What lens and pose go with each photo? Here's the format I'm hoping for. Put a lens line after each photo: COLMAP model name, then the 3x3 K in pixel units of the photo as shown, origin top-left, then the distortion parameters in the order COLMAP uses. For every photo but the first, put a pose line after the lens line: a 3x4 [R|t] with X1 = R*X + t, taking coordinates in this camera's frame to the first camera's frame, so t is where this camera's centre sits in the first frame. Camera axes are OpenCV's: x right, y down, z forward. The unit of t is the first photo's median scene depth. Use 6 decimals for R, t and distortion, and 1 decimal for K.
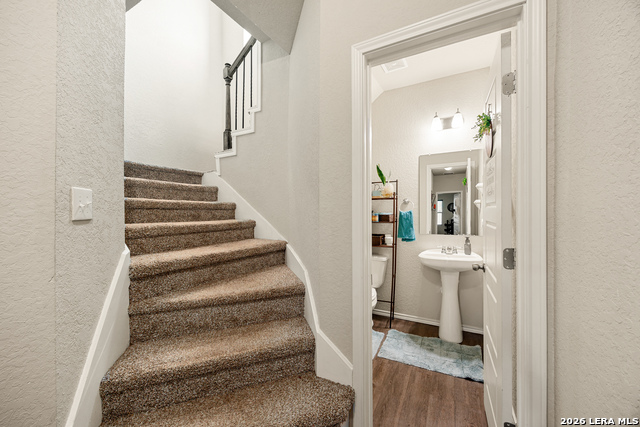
lens RADIAL K [[246.4, 0, 320.2], [0, 246.4, 217.9], [0, 0, 1]] dist [0.001880, 0.000188]
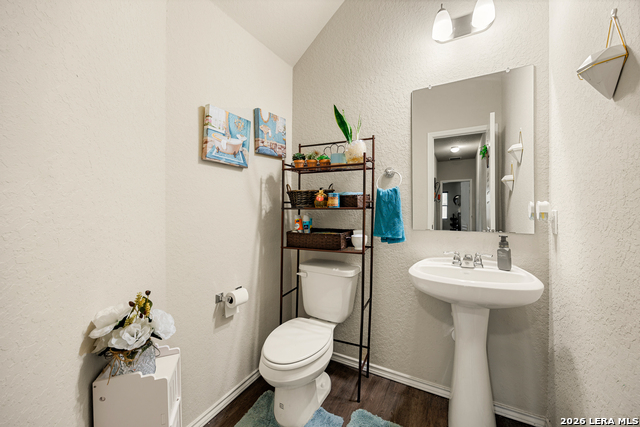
lens RADIAL K [[246.4, 0, 319.3], [0, 246.4, 208.2], [0, 0, 1]] dist [0.001880, 0.000188]
pose [[0.999853, 0.003225, -0.016869, 0.199876], [-0.003541, 0.999818, -0.018733, 0.027626], [0.016805, 0.018790, 0.999682, 0.432410]]
